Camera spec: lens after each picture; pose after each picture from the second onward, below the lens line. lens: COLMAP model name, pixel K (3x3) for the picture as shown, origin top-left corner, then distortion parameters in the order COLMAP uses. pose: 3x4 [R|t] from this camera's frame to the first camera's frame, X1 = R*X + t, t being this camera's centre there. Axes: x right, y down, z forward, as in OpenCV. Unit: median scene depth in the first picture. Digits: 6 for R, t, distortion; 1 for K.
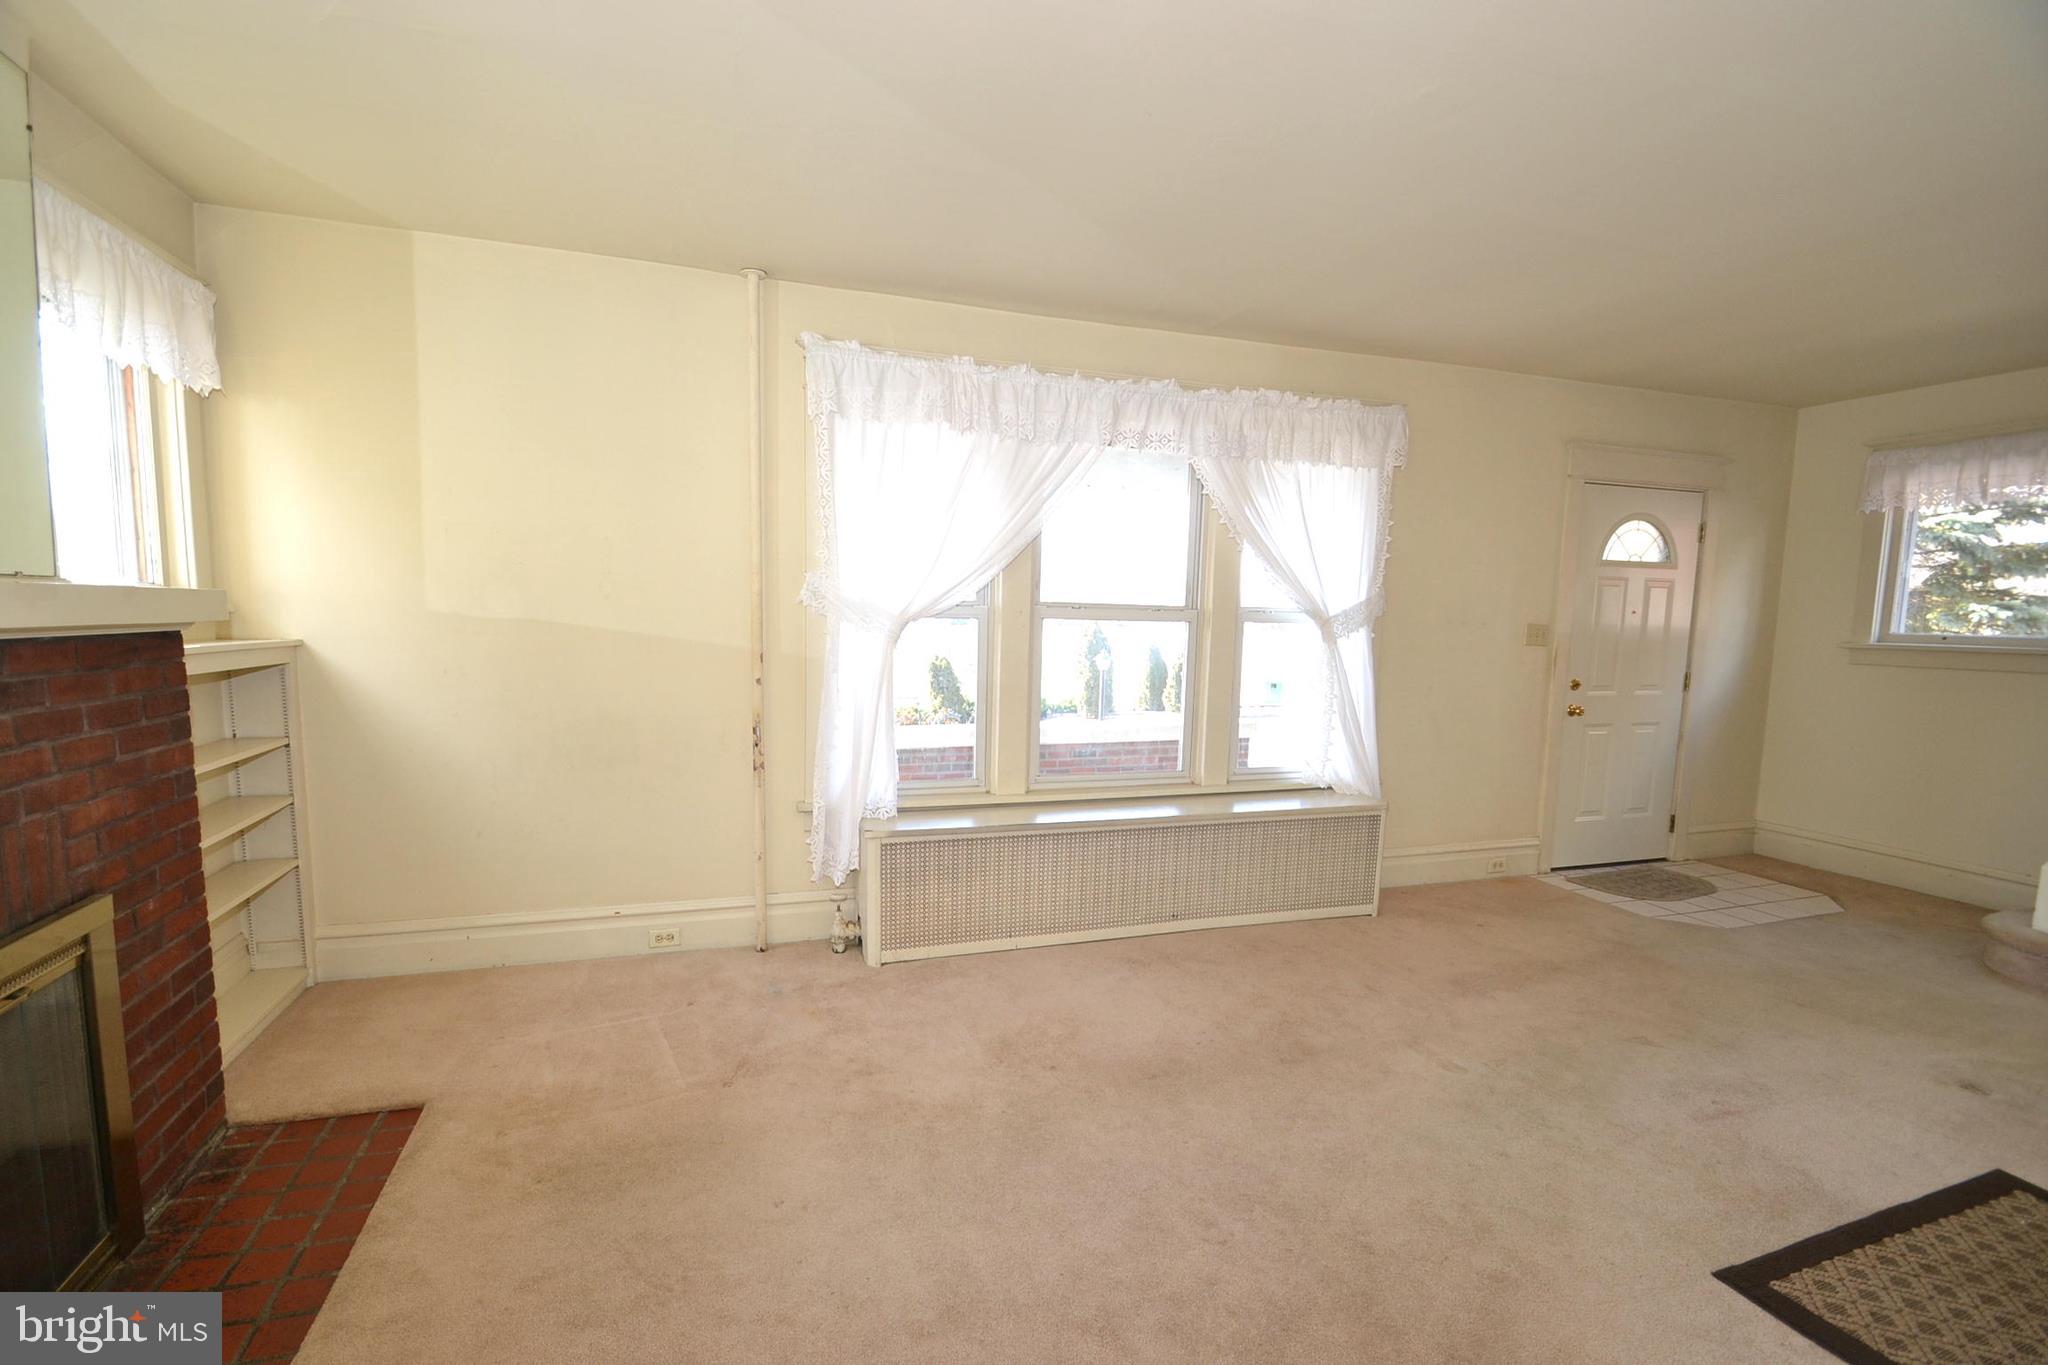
lens RADIAL K [[907.3, 0, 994.3], [0, 907.3, 720.2], [0, 0, 1]] dist [0.009163, -0.015546]
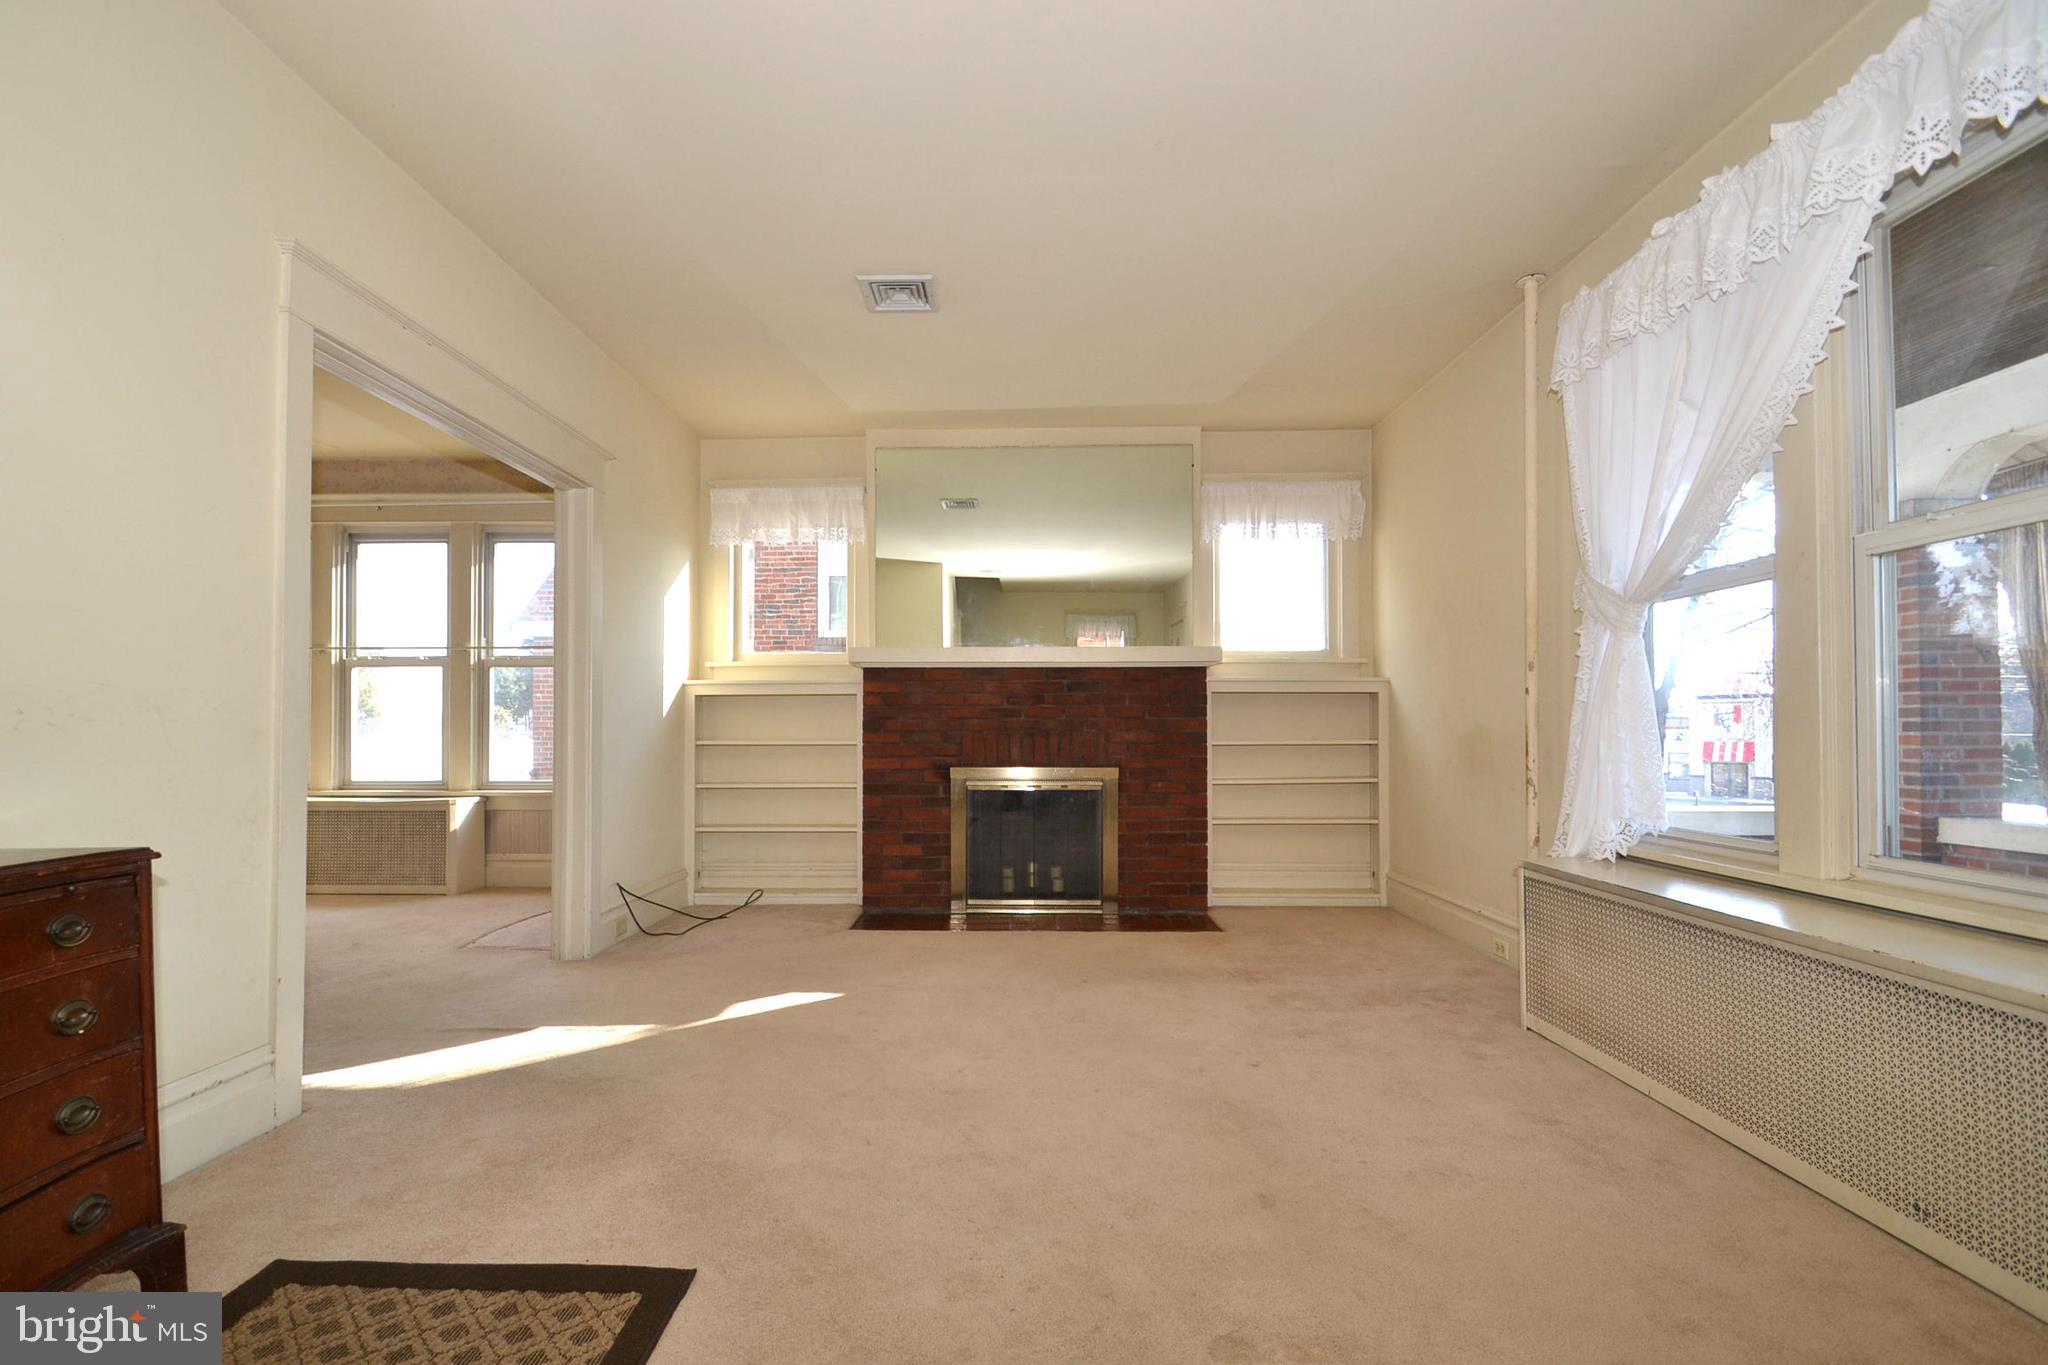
lens RADIAL K [[907.3, 0, 994.3], [0, 907.3, 720.2], [0, 0, 1]] dist [0.009163, -0.015546]
pose [[-0.332113, -0.031009, -0.942730, 1.324994], [-0.113539, 0.993507, 0.007319, 0.062210], [0.936381, 0.109467, -0.333477, 1.301299]]
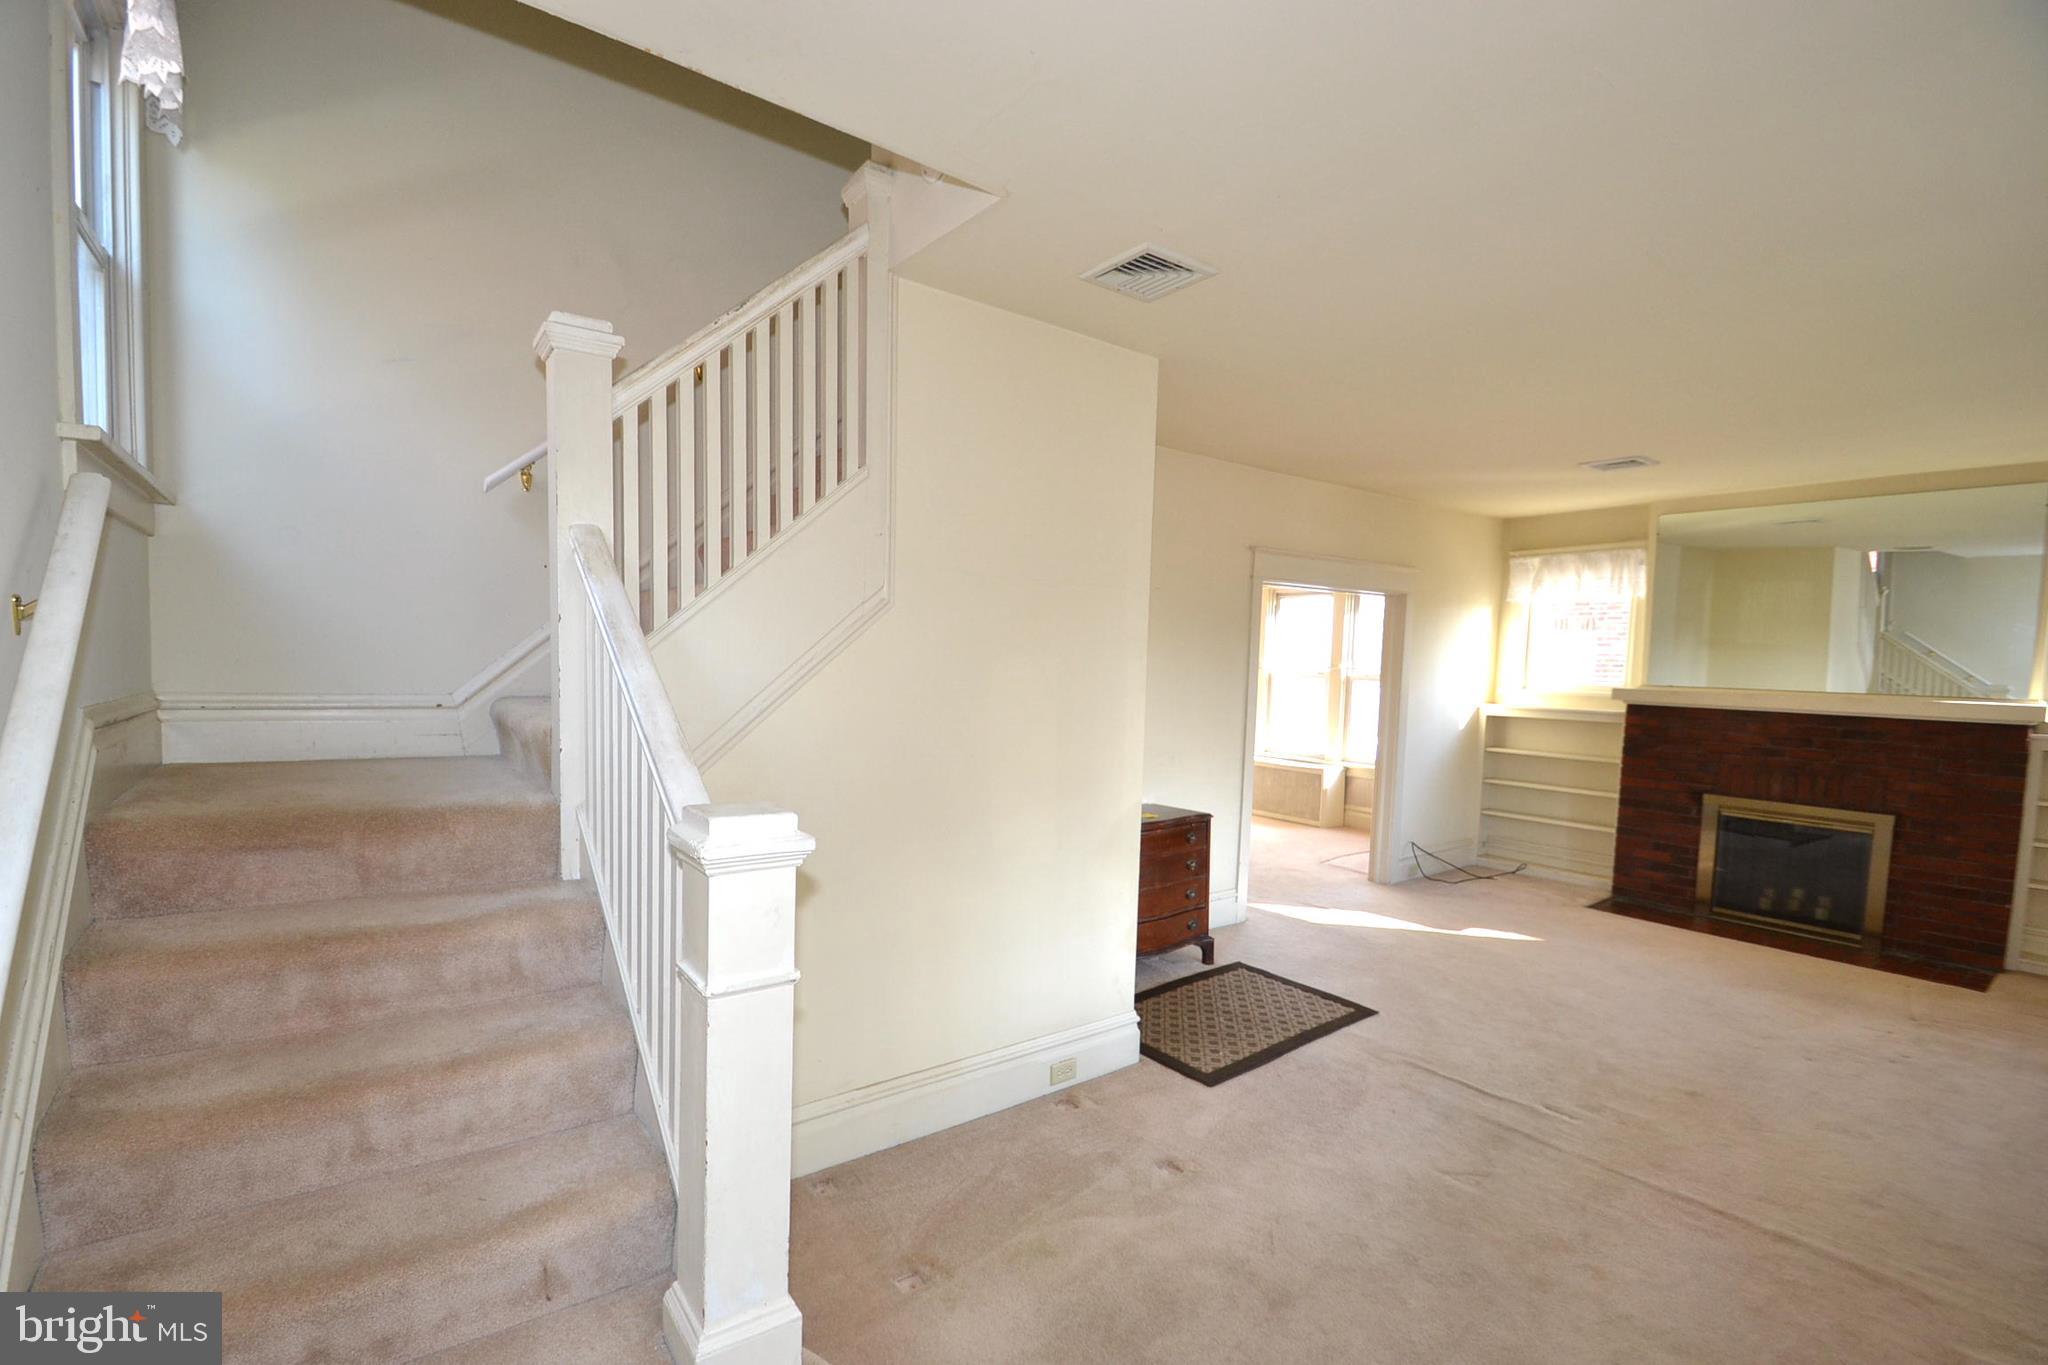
lens RADIAL K [[907.3, 0, 994.3], [0, 907.3, 720.2], [0, 0, 1]] dist [0.009163, -0.015546]
pose [[-0.949435, -0.016880, -0.313509, 2.020920], [-0.075701, 0.981401, 0.176412, -0.305958], [0.304700, 0.191224, -0.933055, 2.241778]]
